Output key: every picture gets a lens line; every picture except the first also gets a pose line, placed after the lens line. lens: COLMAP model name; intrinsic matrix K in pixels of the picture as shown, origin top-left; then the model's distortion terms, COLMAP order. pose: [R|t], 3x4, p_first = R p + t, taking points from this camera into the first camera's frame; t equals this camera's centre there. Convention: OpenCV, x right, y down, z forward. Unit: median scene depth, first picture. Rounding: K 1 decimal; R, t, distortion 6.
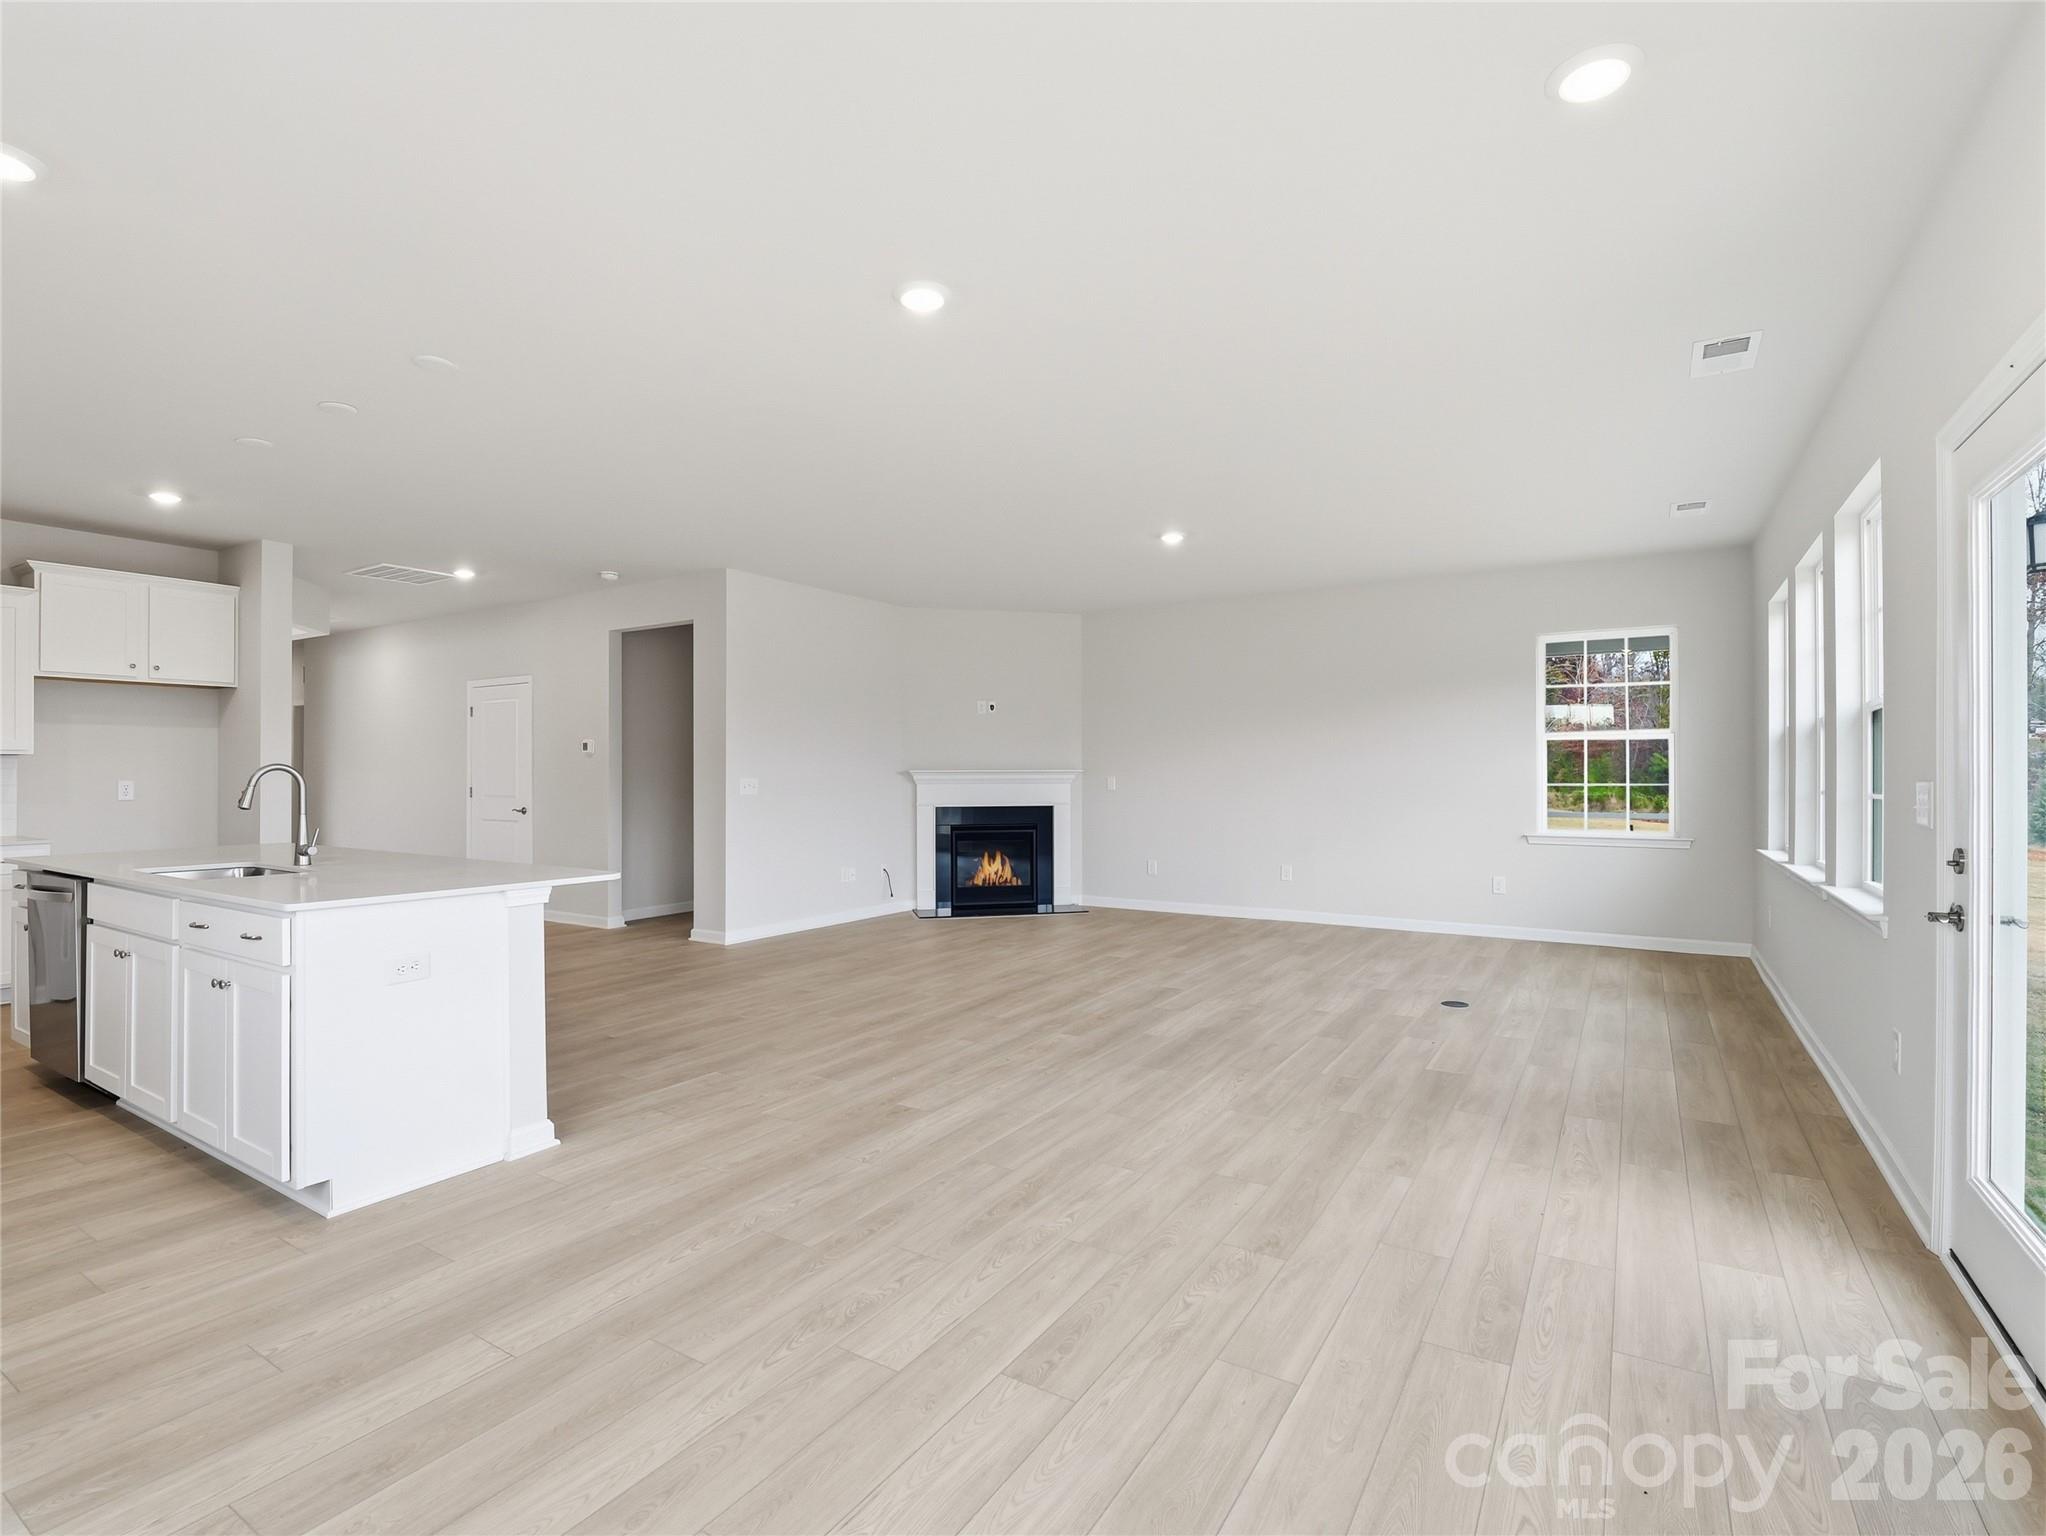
lens RADIAL K [[996.8, 0, 1007.9], [0, 996.8, 774.7], [0, 0, 1]] dist [-0.000964, -0.000394]
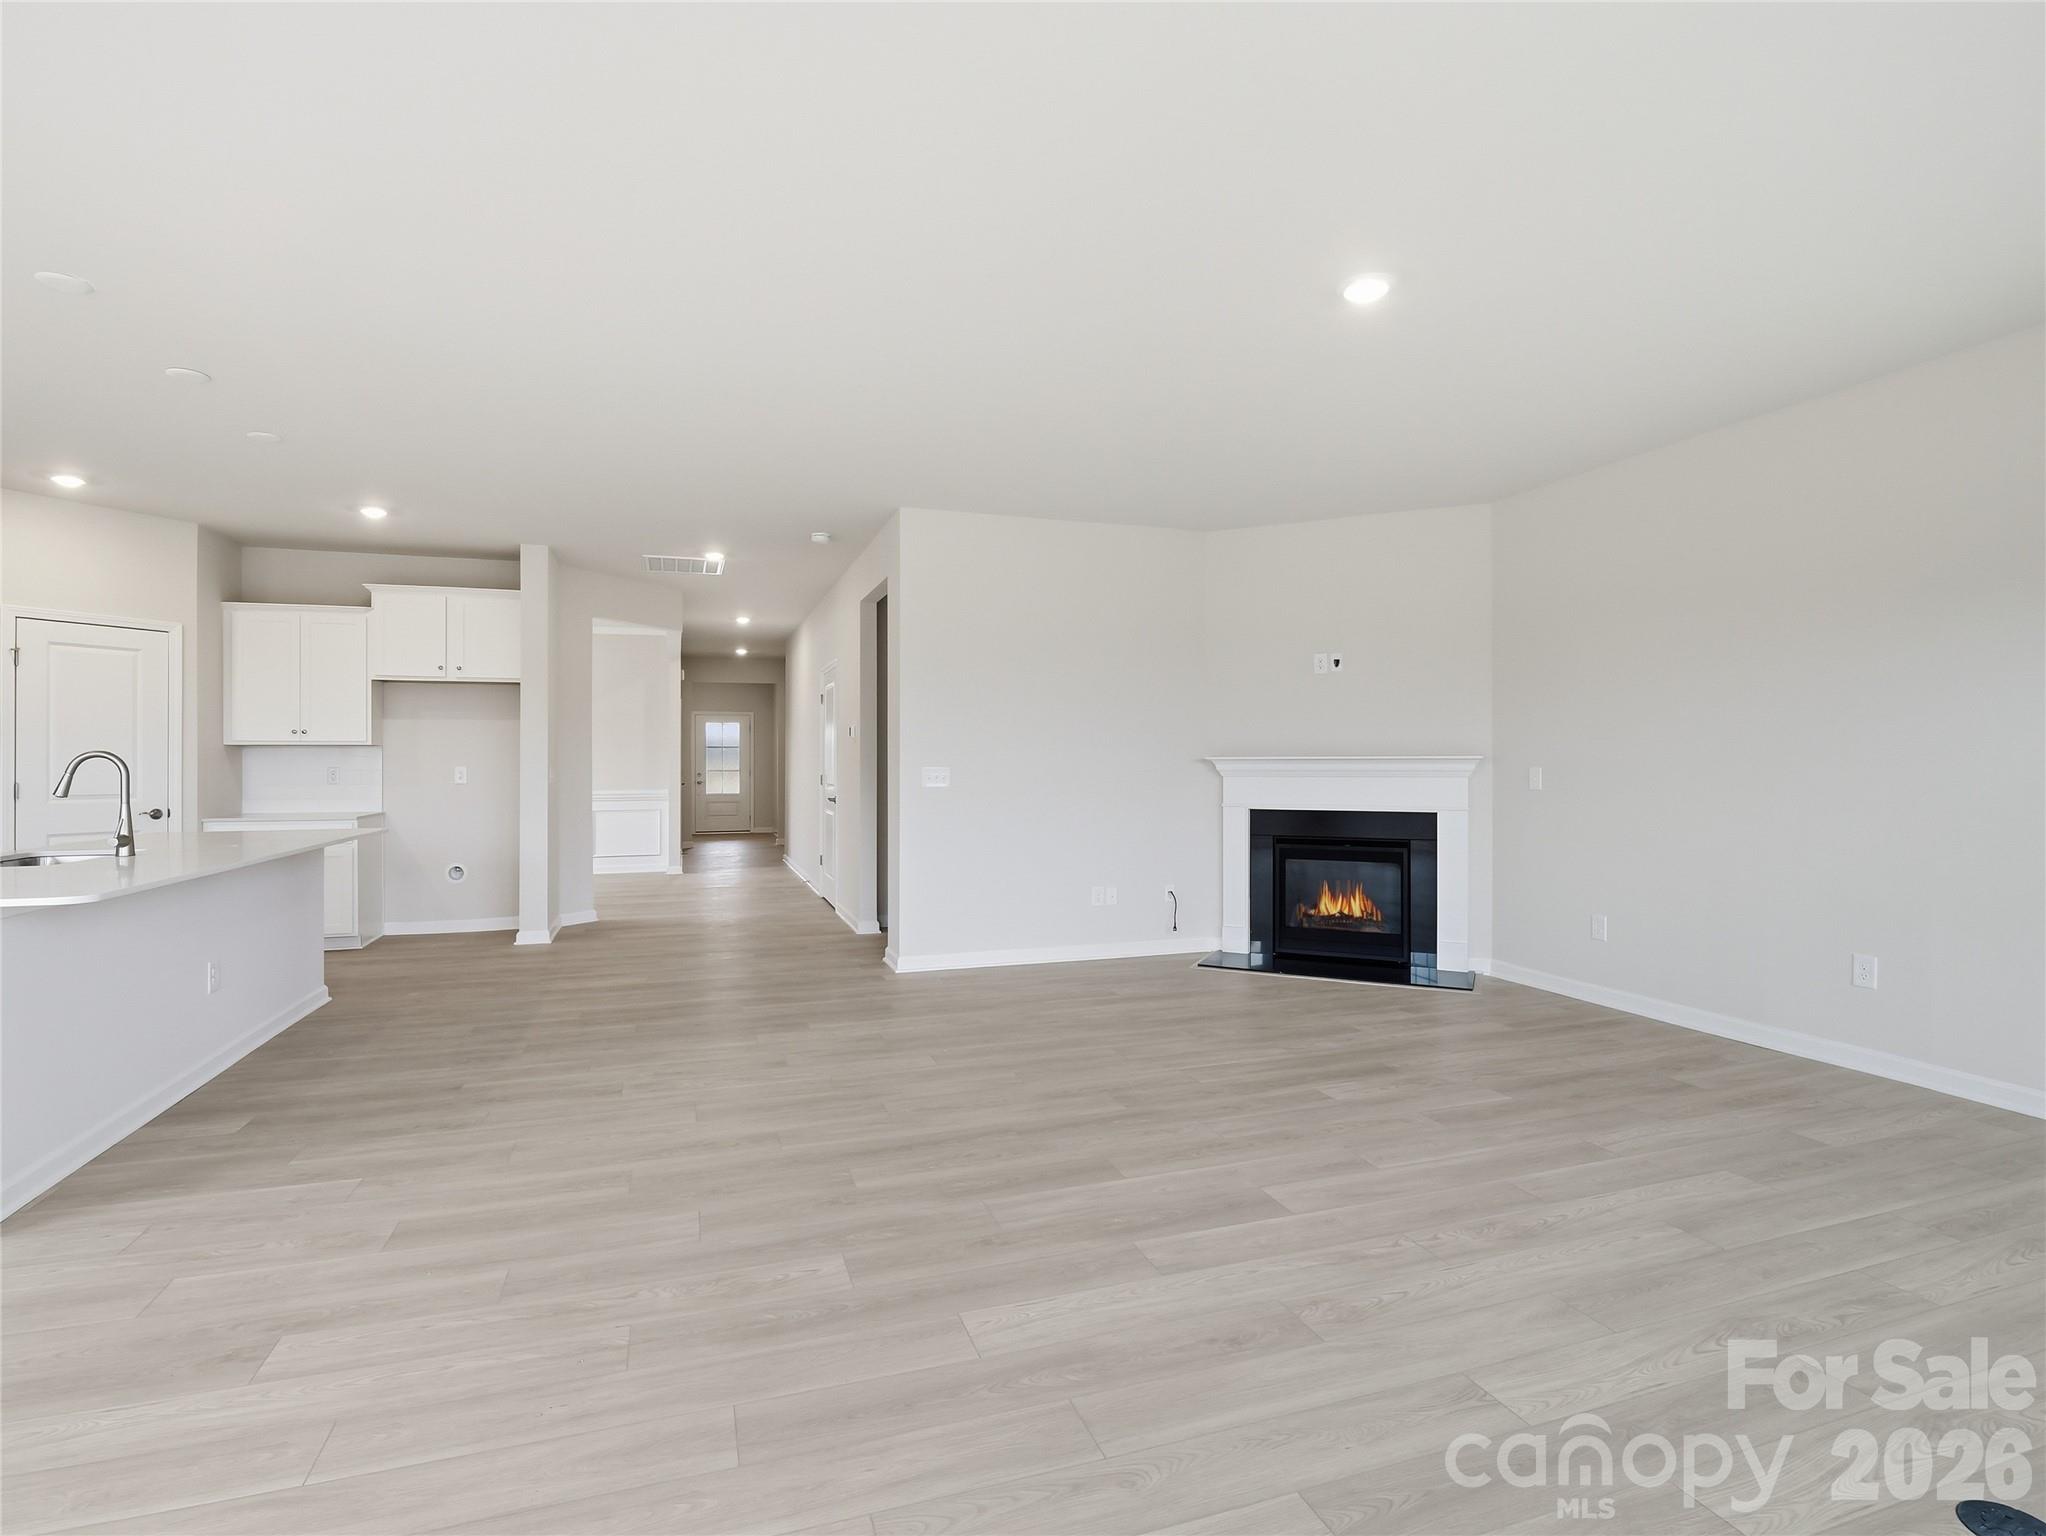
lens RADIAL K [[989.0, 0, 1023.0], [0, 989.0, 768.0], [0, 0, 1]] dist [-0.011791, -0.000160]
pose [[0.771093, 0.006167, -0.636693, 0.349107], [-0.001557, 0.999968, 0.007800, -0.002415], [0.636721, -0.005024, 0.771078, 0.507492]]
